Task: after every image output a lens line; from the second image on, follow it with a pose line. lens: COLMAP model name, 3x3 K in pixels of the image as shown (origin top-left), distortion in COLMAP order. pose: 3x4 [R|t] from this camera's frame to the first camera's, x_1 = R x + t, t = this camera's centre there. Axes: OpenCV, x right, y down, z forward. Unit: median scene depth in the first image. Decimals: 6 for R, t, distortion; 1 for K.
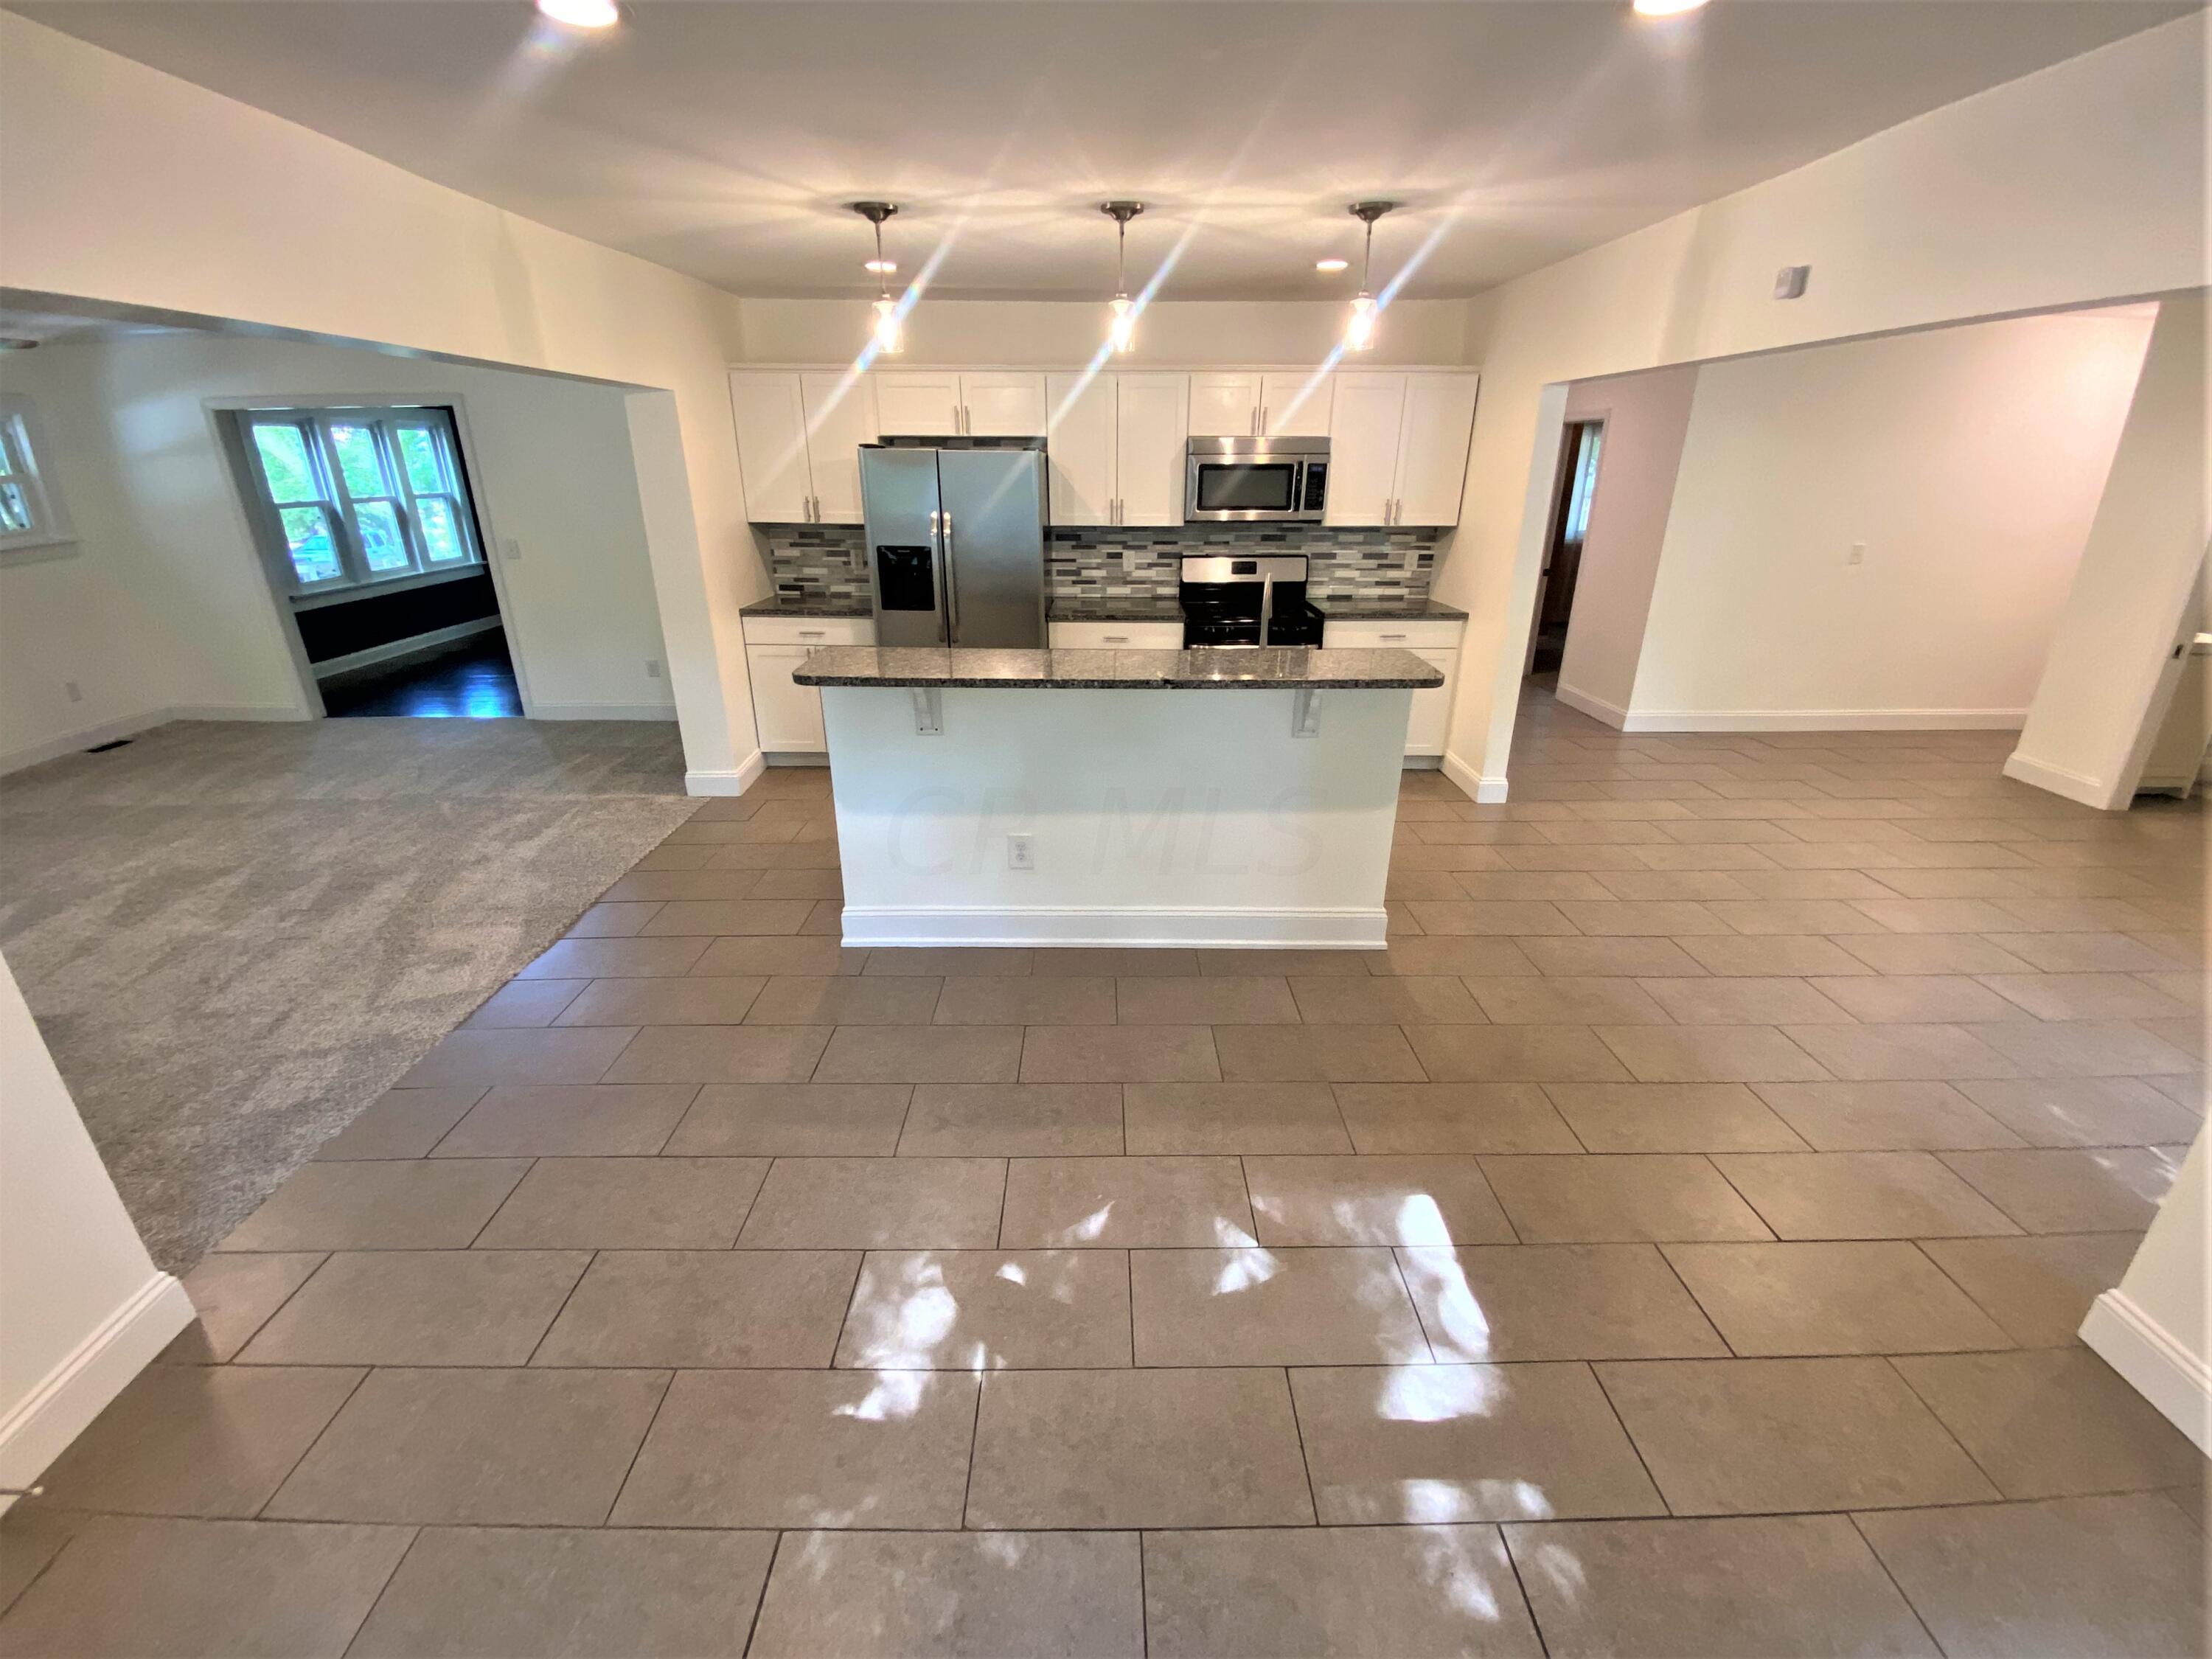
lens RADIAL K [[897.7, 0, 1106.0], [0, 897.7, 829.5], [0, 0, 1]] dist [-0.000168, -0.013880]
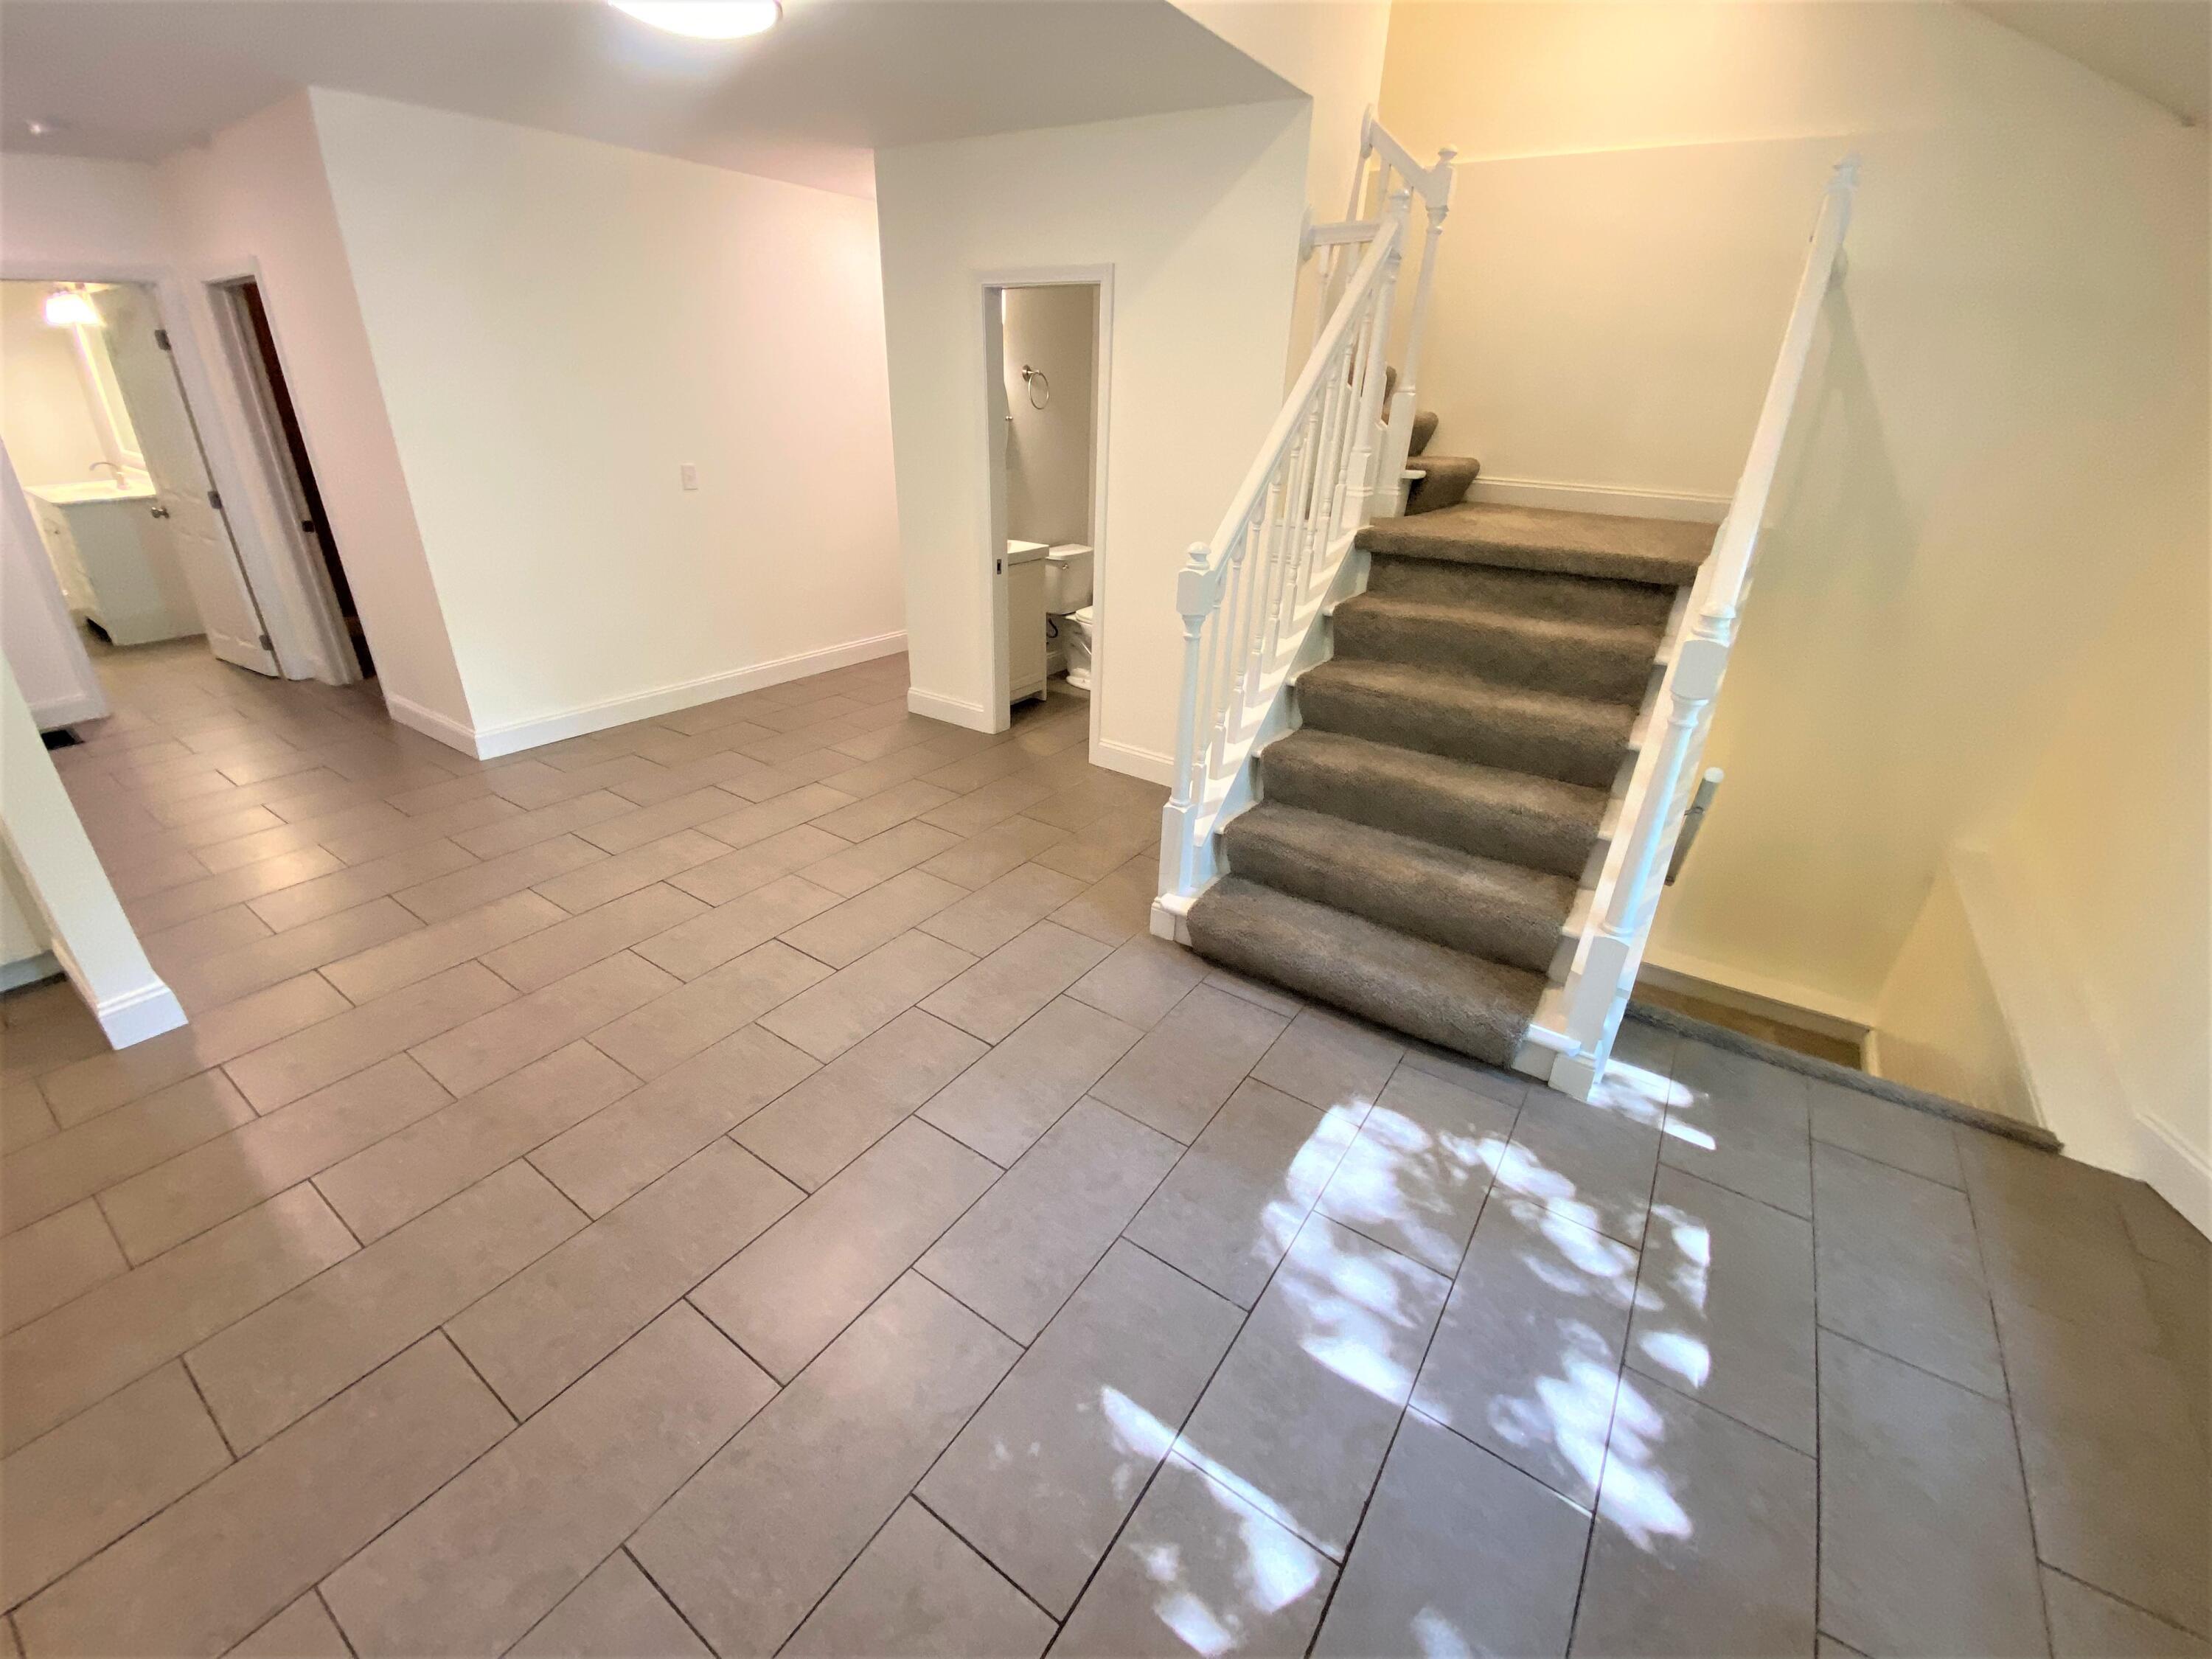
lens RADIAL K [[890.1, 0, 1106.0], [0, 890.1, 829.5], [0, 0, 1]] dist [0.029998, -0.031218]
pose [[0.547529, -0.335343, 0.766653, 0.342817], [0.276449, 0.937235, 0.212522, -0.084198], [-0.789802, 0.095579, 0.605869, 0.257523]]
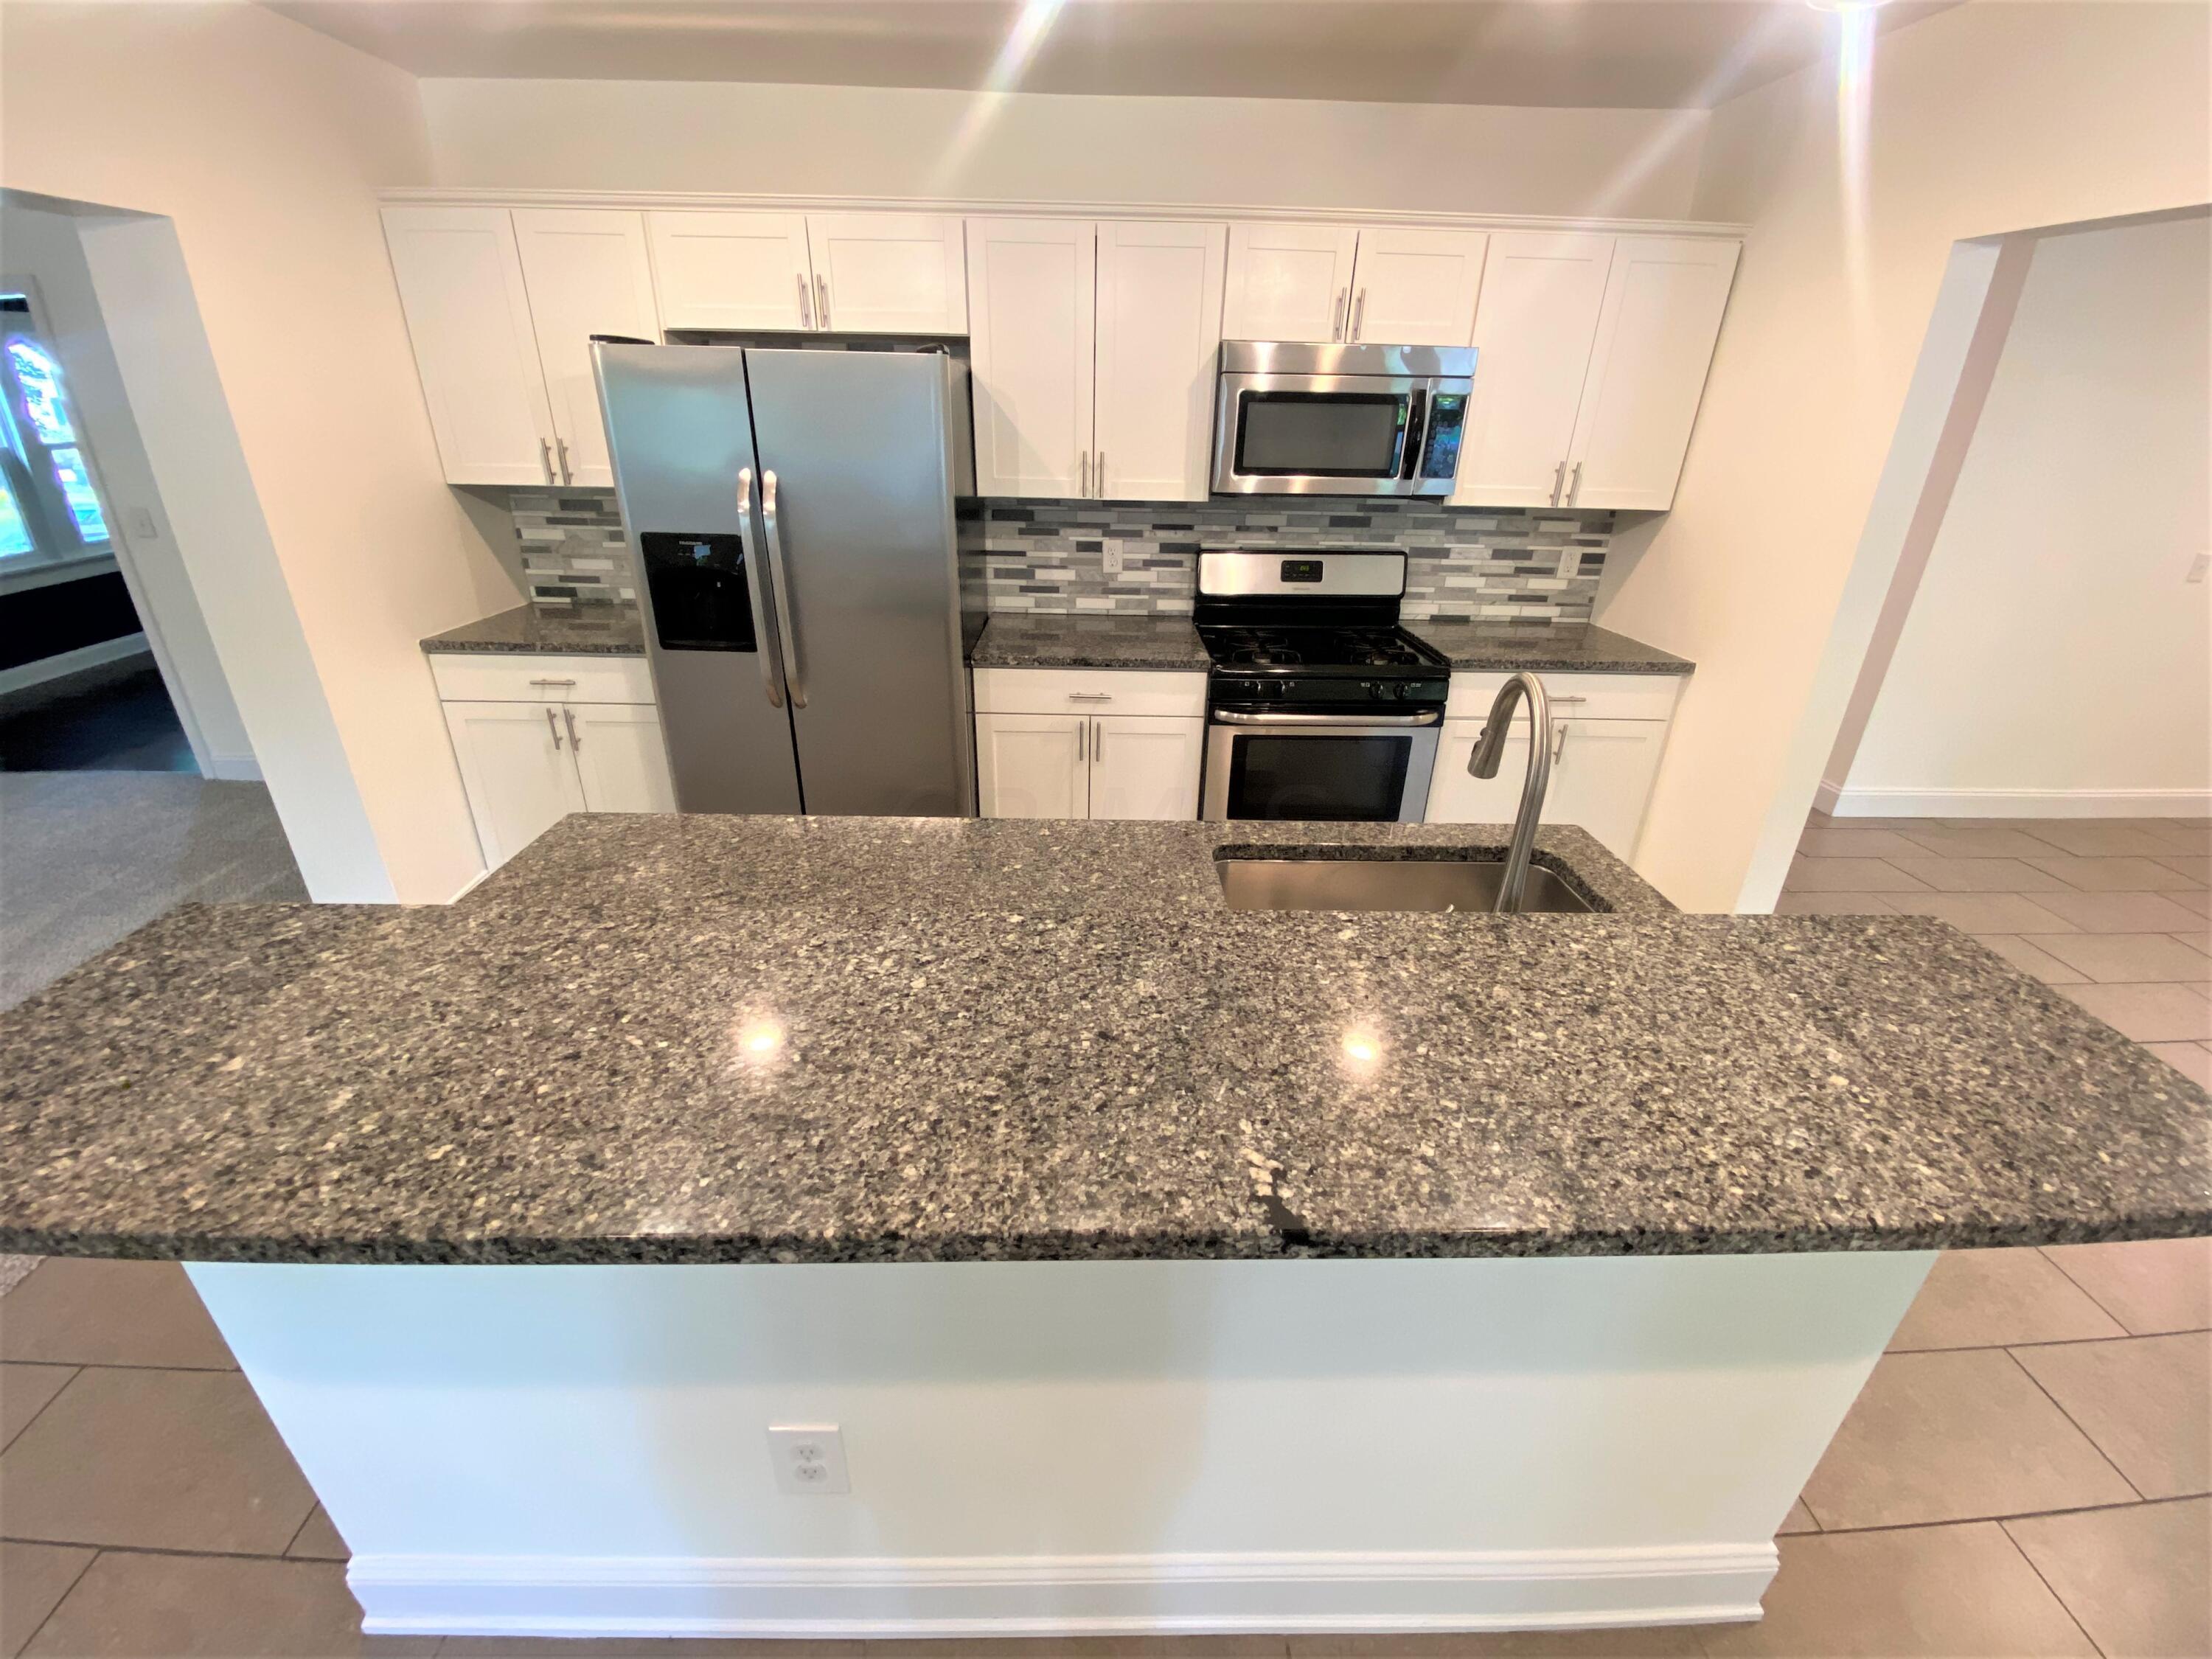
lens RADIAL K [[897.7, 0, 1106.0], [0, 897.7, 829.5], [0, 0, 1]] dist [-0.000168, -0.013880]
pose [[0.999639, 0.007564, 0.025799, 0.006876], [-0.008709, 0.998968, 0.044570, -0.144043], [-0.025435, -0.044779, 0.998673, 0.391761]]
